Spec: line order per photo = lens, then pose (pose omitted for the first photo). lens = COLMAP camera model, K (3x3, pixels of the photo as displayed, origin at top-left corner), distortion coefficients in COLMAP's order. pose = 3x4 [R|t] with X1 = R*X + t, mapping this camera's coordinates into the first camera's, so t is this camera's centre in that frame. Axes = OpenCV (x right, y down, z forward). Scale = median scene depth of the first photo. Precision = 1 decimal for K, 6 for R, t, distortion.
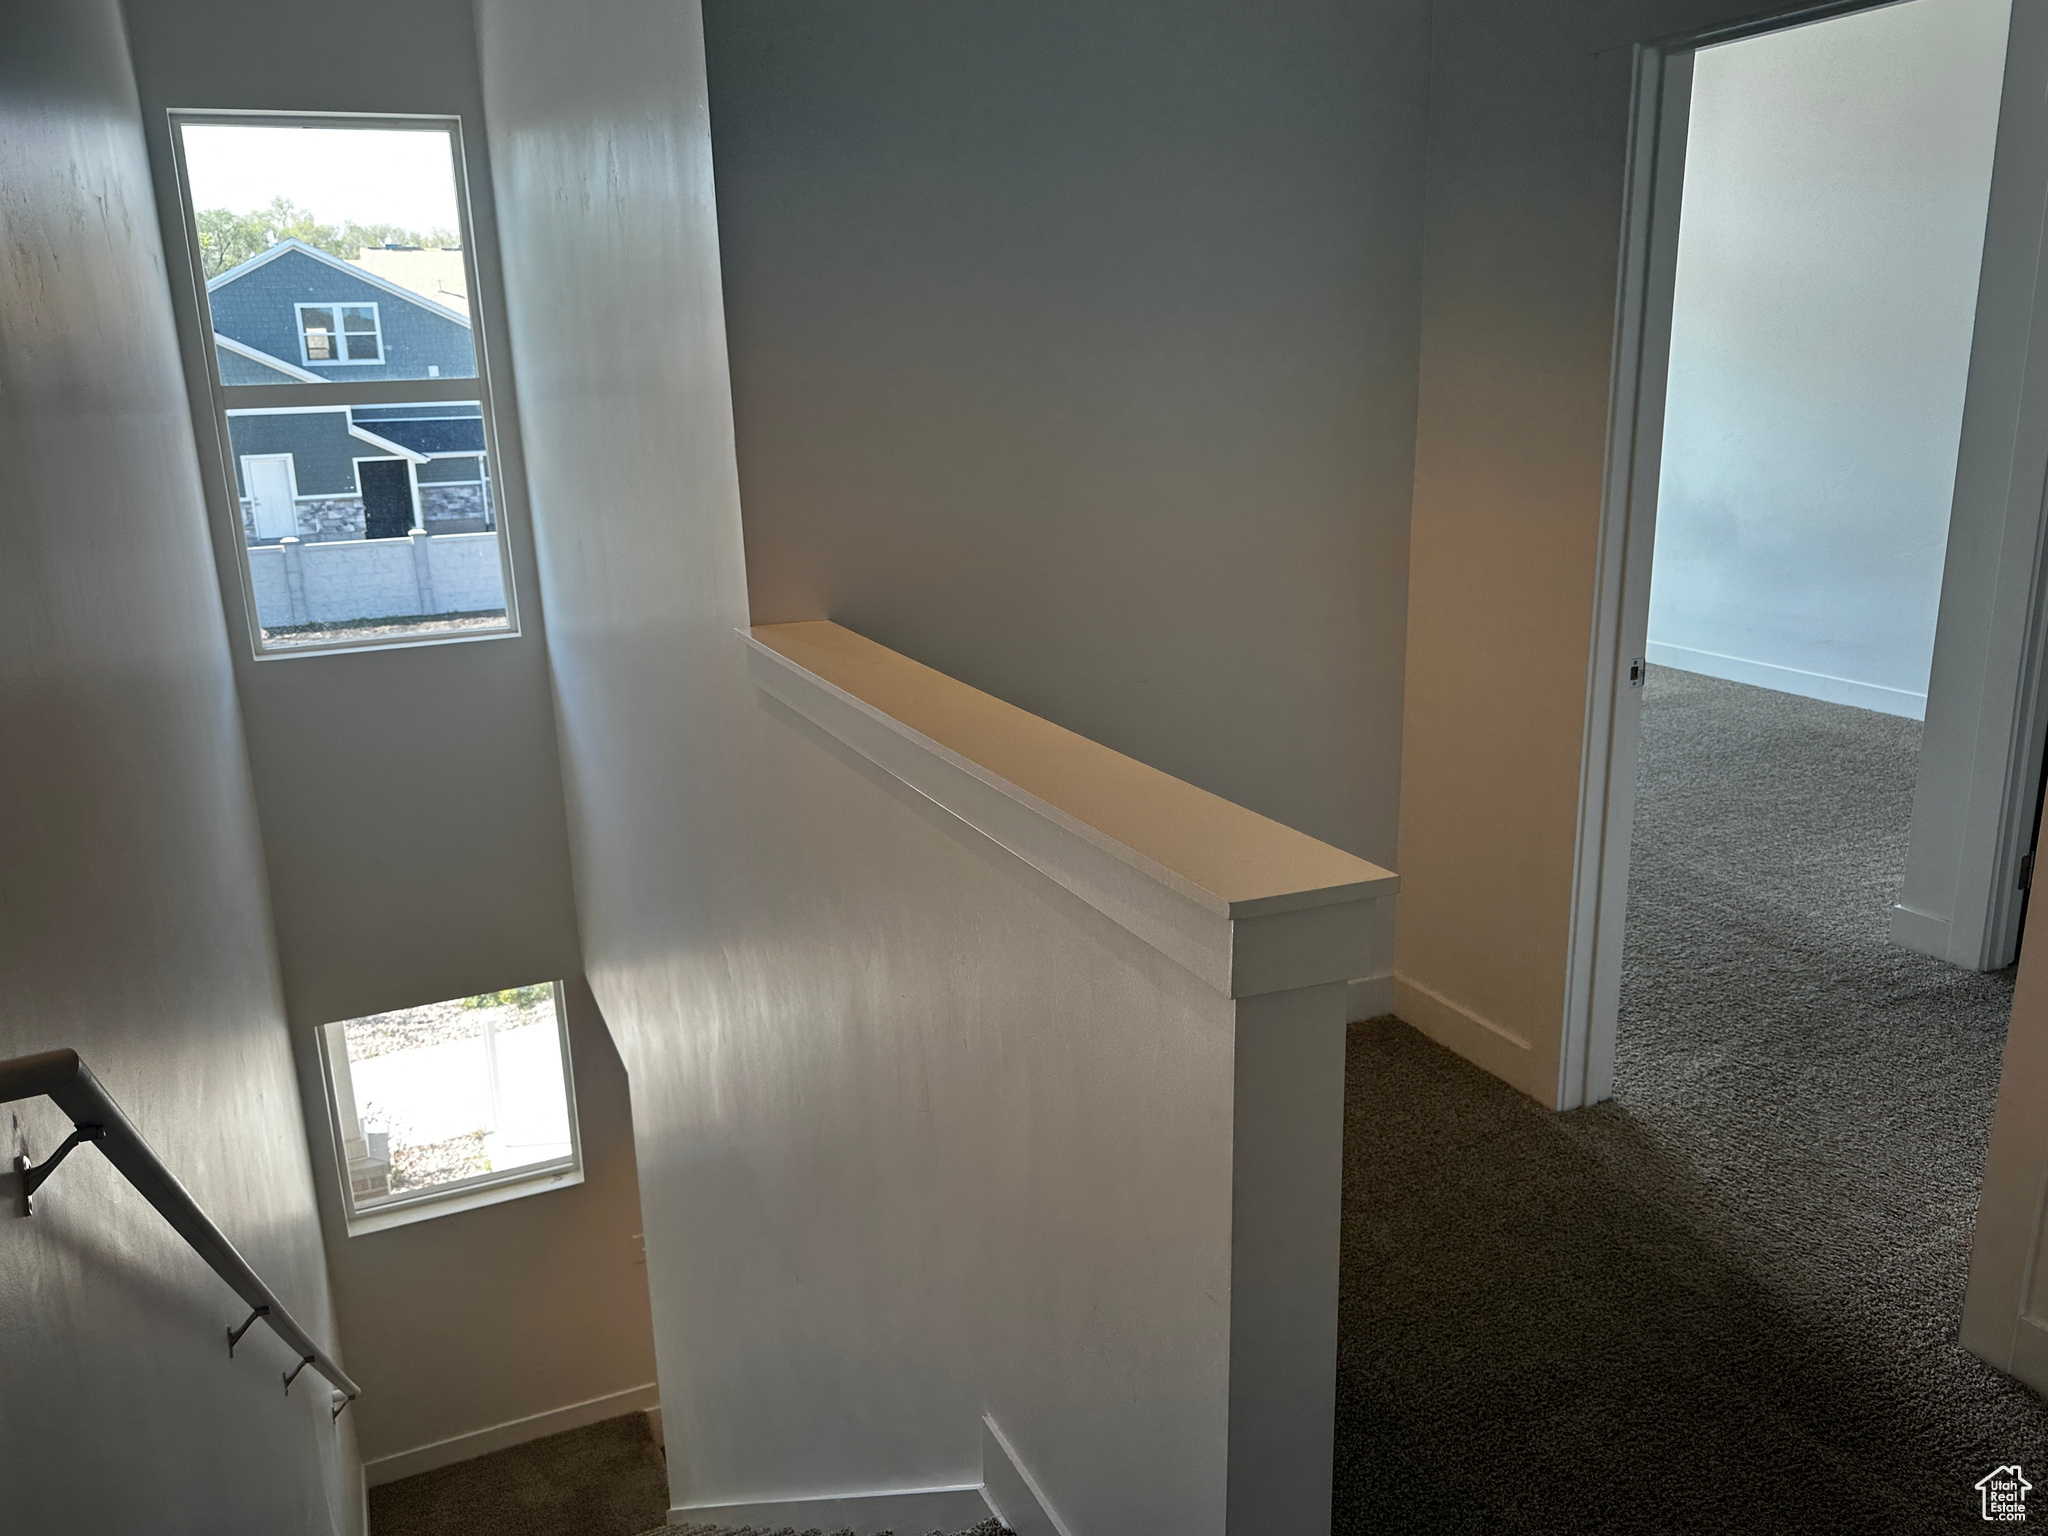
lens RADIAL K [[1506.9, 0, 1023.6], [0, 1506.9, 771.1], [0, 0, 1]] dist [0.058215, -0.001140]
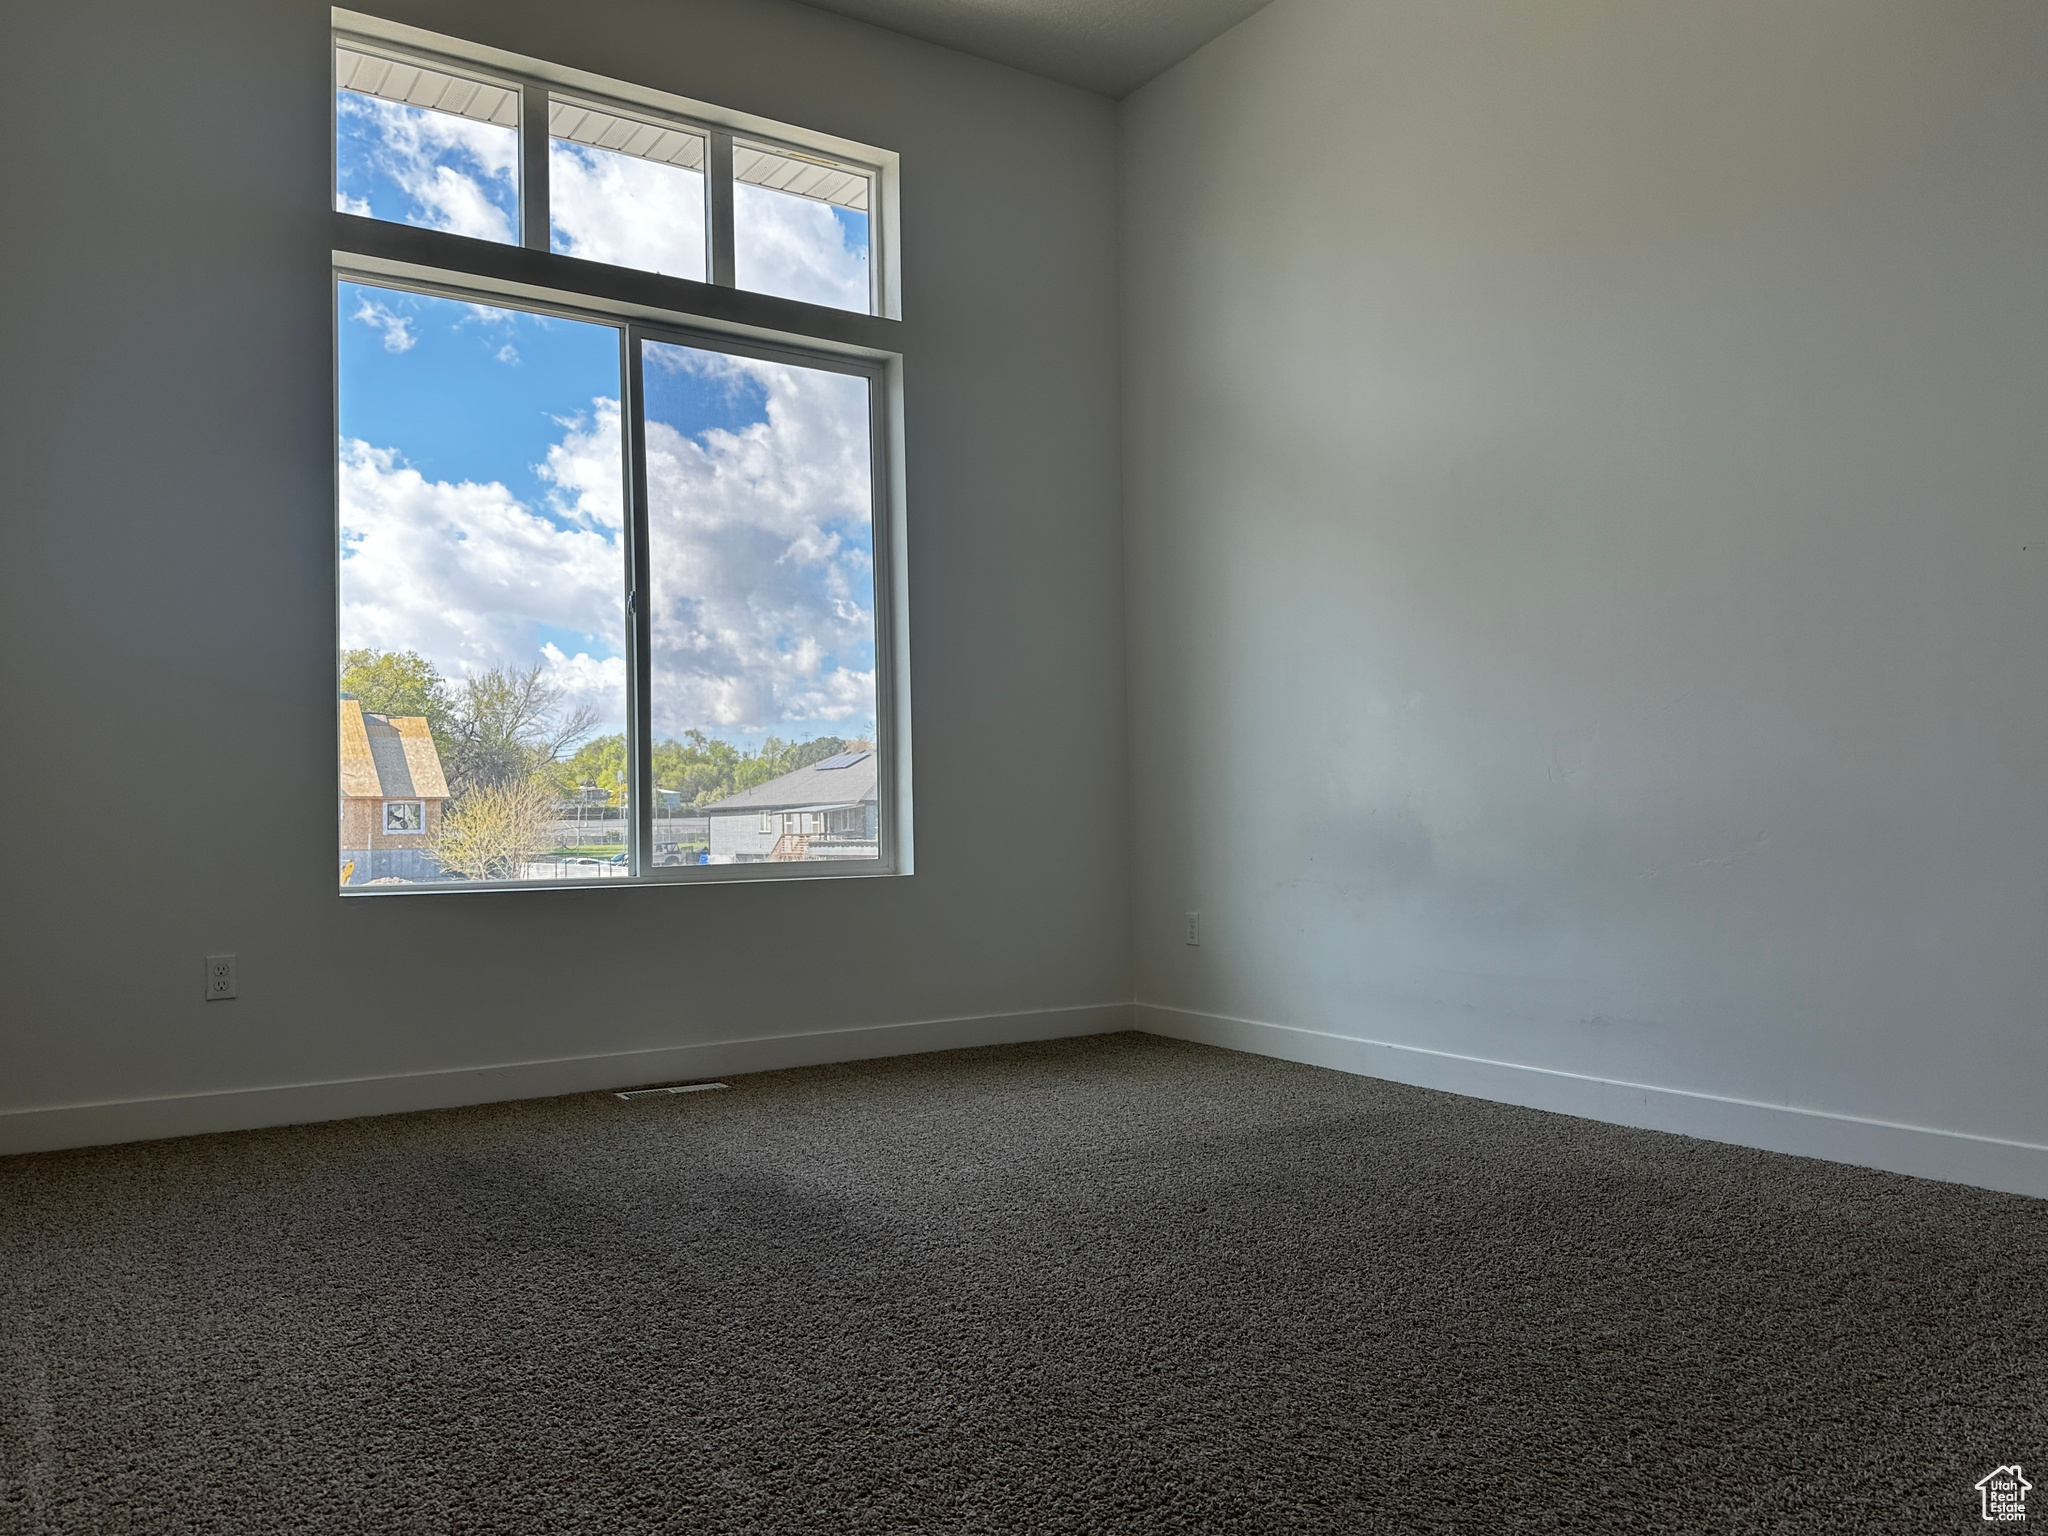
lens RADIAL K [[1506.9, 0, 1024.1], [0, 1506.9, 752.4], [0, 0, 1]] dist [0.058215, -0.001140]
pose [[0.987267, 0.015673, 0.158296, 0.227327], [0.035188, 0.948964, -0.313416, -0.006580], [-0.155129, 0.314996, 0.936329, 0.479968]]
